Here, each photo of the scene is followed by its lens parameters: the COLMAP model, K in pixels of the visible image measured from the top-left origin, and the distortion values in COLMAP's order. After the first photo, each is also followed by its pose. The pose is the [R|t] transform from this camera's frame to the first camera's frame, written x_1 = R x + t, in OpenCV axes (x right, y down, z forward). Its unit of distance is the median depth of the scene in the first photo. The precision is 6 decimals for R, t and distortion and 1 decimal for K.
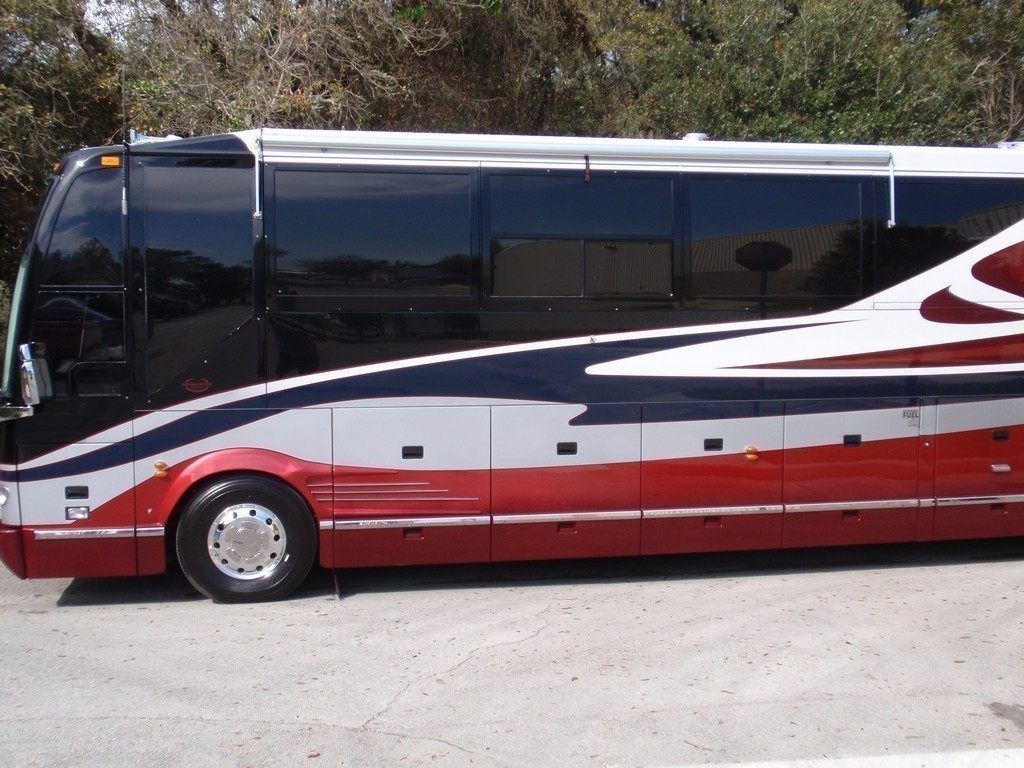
lens RADIAL K [[1098.0, 0, 525.1], [0, 1098.0, 365.3], [0, 0, 1]] dist [-0.053682, 0.063251]
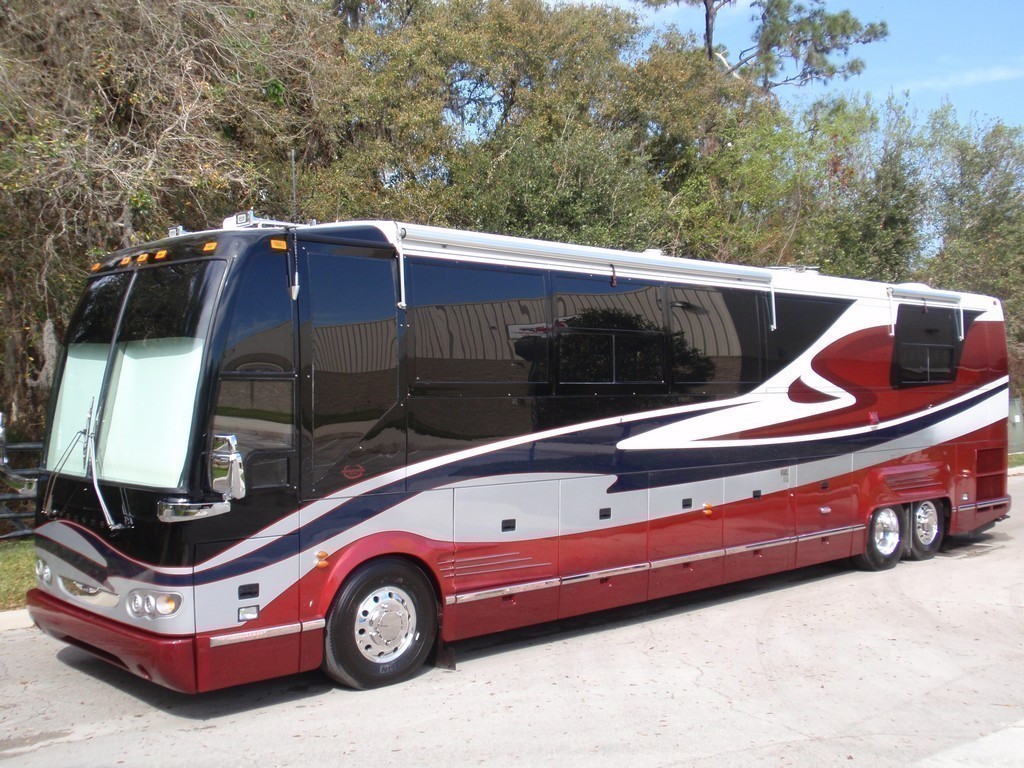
lens RADIAL K [[1098.0, 0, 525.1], [0, 1098.0, 365.3], [0, 0, 1]] dist [-0.053682, 0.063251]
pose [[0.835457, 0.013352, 0.549393, -0.705126], [0.018717, 0.998433, -0.052728, -0.022529], [-0.549236, 0.054335, 0.833899, 0.071705]]
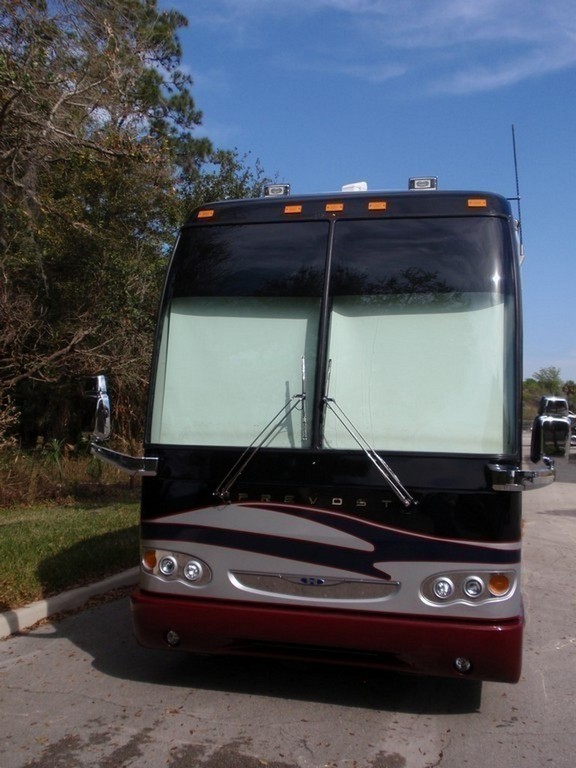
lens RADIAL K [[824.5, 0, 288.2], [0, 824.5, 338.1], [0, 0, 1]] dist [-0.046476, 0.008116]
pose [[0.432776, 0.103139, 0.895582, -1.072544], [0.015985, 0.992400, -0.122013, 0.011045], [-0.901360, 0.067120, 0.427838, 0.840460]]
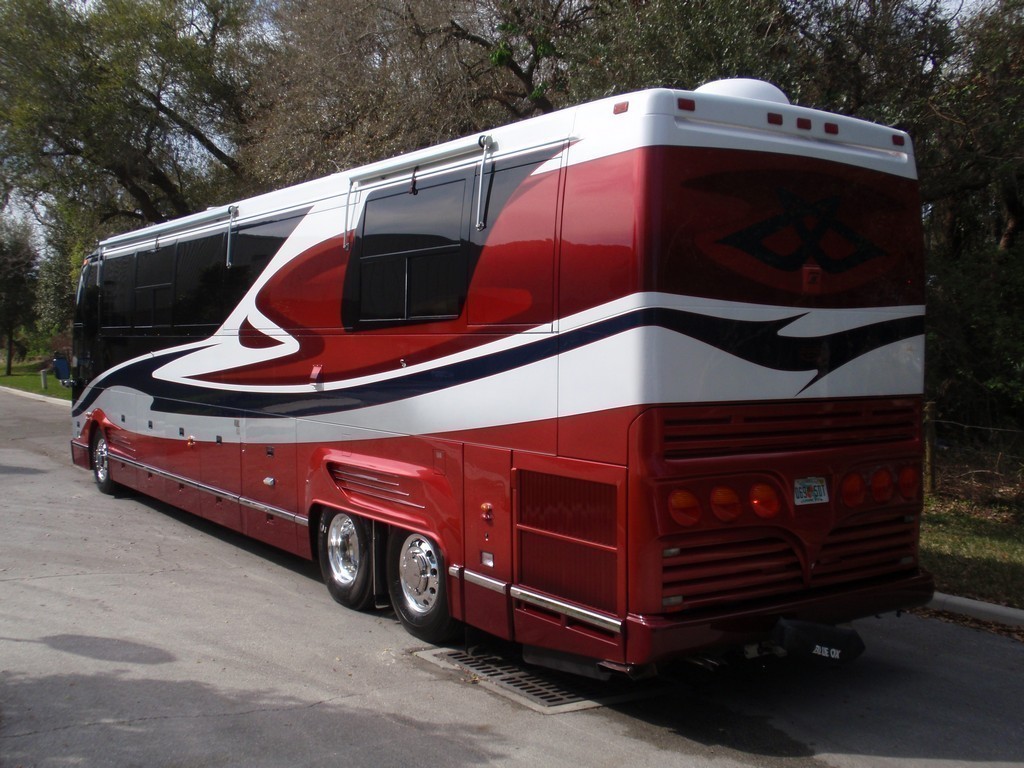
lens RADIAL K [[1124.4, 0, 492.6], [0, 1124.4, 406.1], [0, 0, 1]] dist [-0.020670, 0.031194]
pose [[0.387805, 0.059776, -0.919801, 1.763345], [-0.050194, 0.997784, 0.043682, -0.046169], [0.920374, 0.029228, 0.389946, 0.864840]]
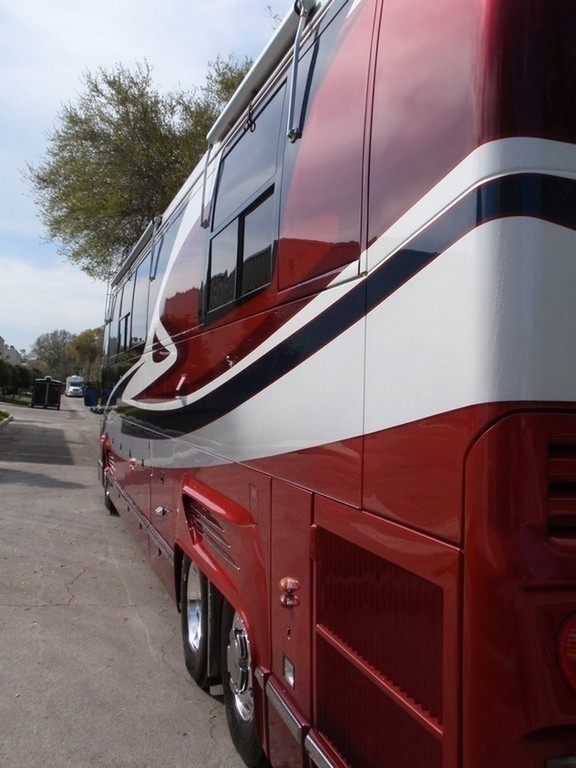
lens RADIAL K [[823.5, 0, 288.0], [0, 823.5, 384.0], [0, 0, 1]] dist [-0.053682, 0.063251]
pose [[0.091015, -0.005412, -0.995835, 1.337591], [-0.061318, 0.998057, -0.011029, -0.018956], [0.993960, 0.062066, 0.090506, 1.169894]]
